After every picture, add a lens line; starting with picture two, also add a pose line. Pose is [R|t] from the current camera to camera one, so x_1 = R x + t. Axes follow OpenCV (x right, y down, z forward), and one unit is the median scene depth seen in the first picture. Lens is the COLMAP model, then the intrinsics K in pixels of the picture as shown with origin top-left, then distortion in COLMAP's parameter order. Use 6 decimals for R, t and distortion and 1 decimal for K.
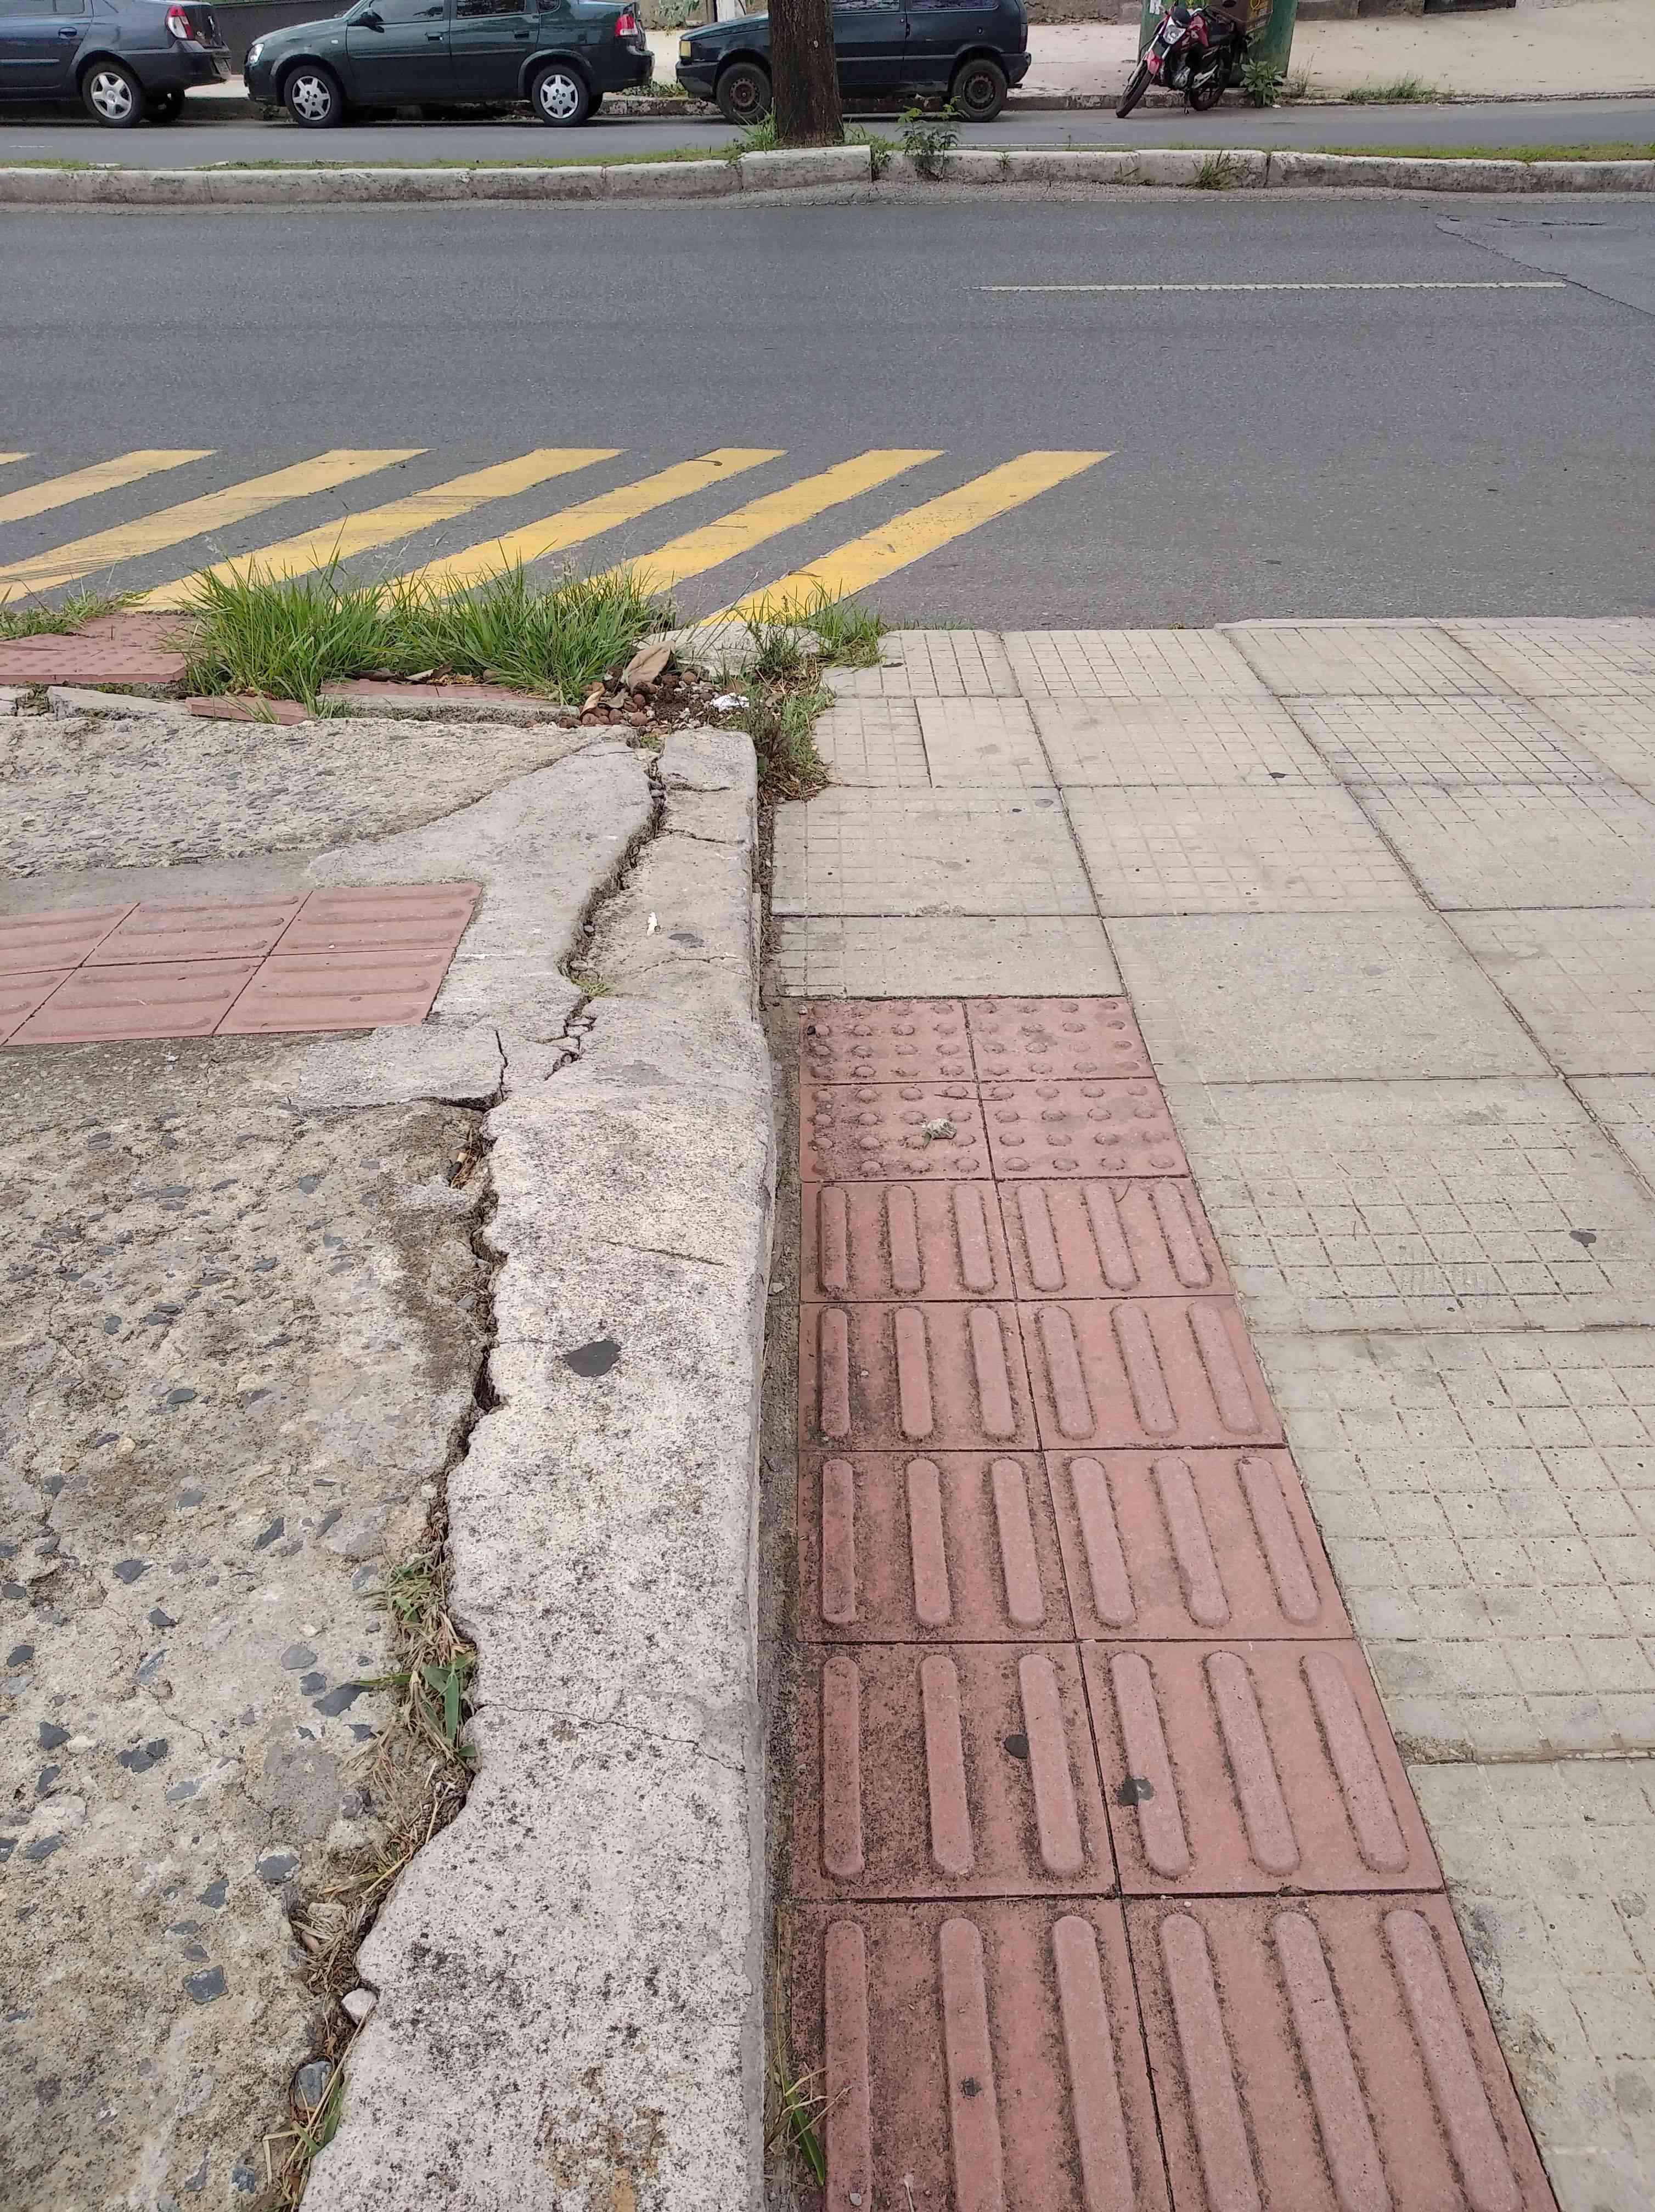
lens RADIAL K [[1697.6, 0, 779.3], [0, 1697.6, 1049.2], [0, 0, 1]] dist [0.038405, -0.067422]
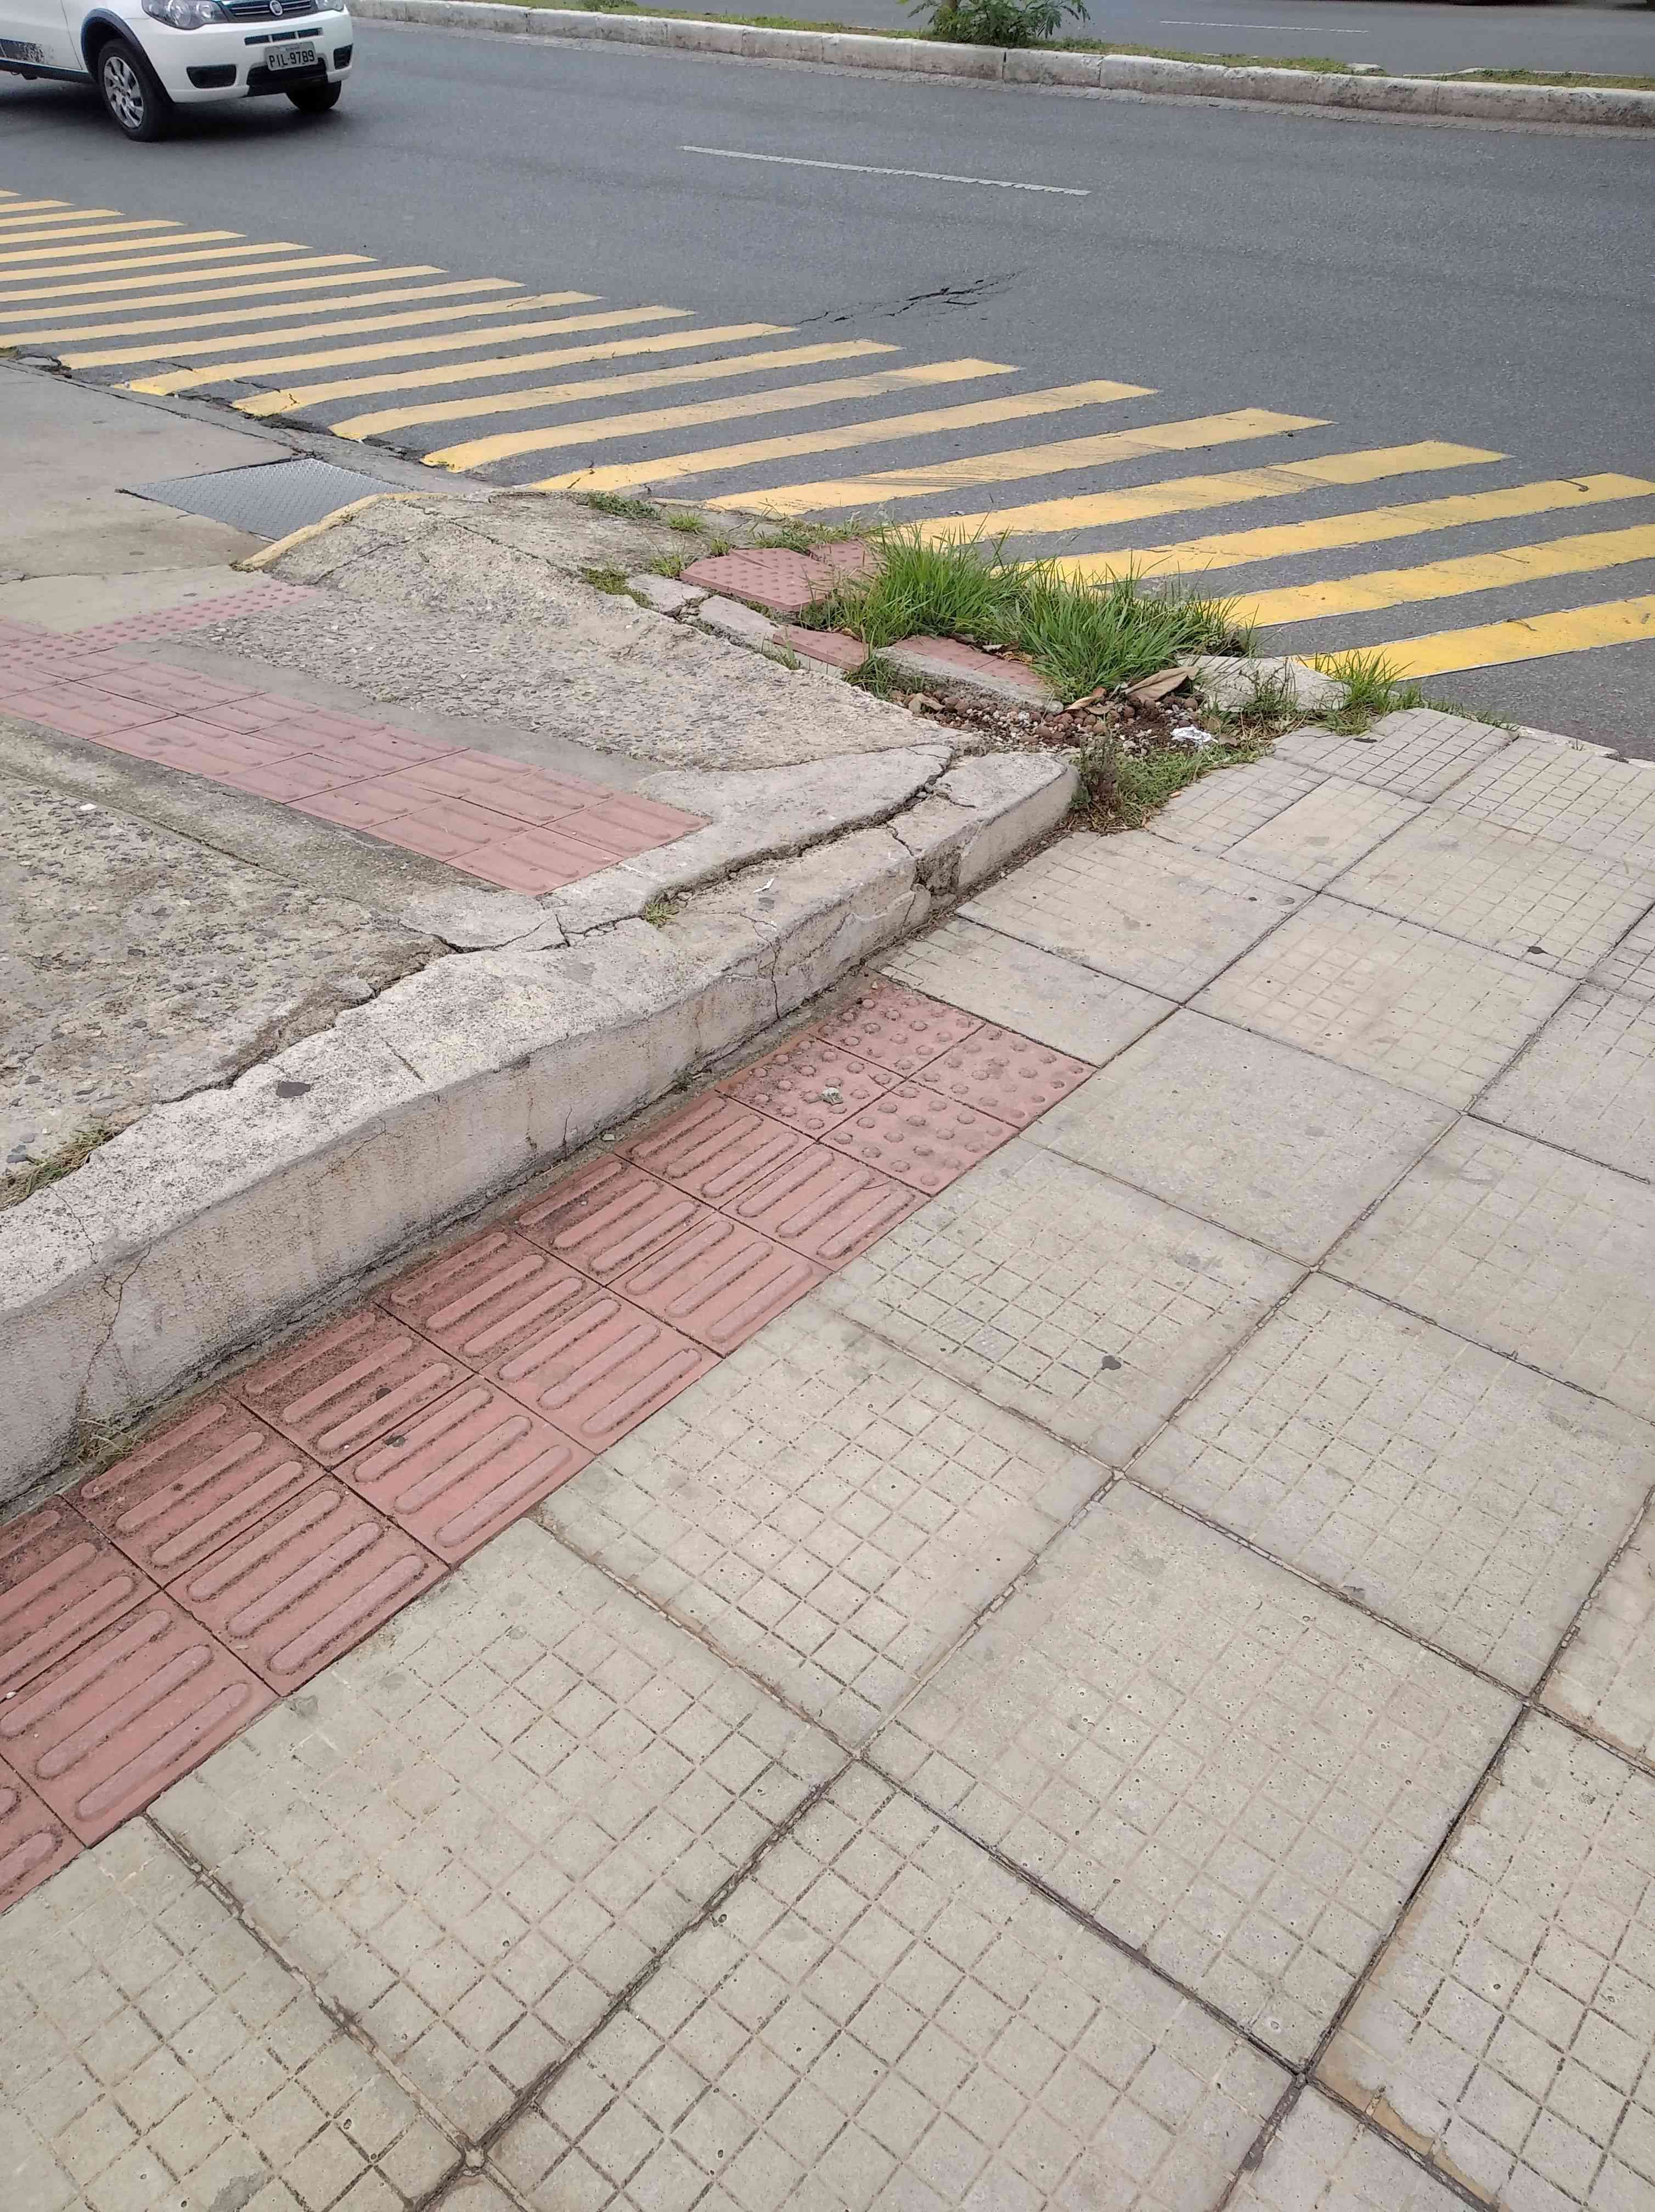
lens RADIAL K [[1661.5, 0, 806.7], [0, 1661.5, 1055.4], [0, 0, 1]] dist [0.040793, -0.082821]
pose [[0.765675, 0.363504, -0.530666, 0.699506], [-0.318505, 0.931023, 0.178189, -0.192430], [0.558835, 0.032585, 0.828639, -0.087408]]
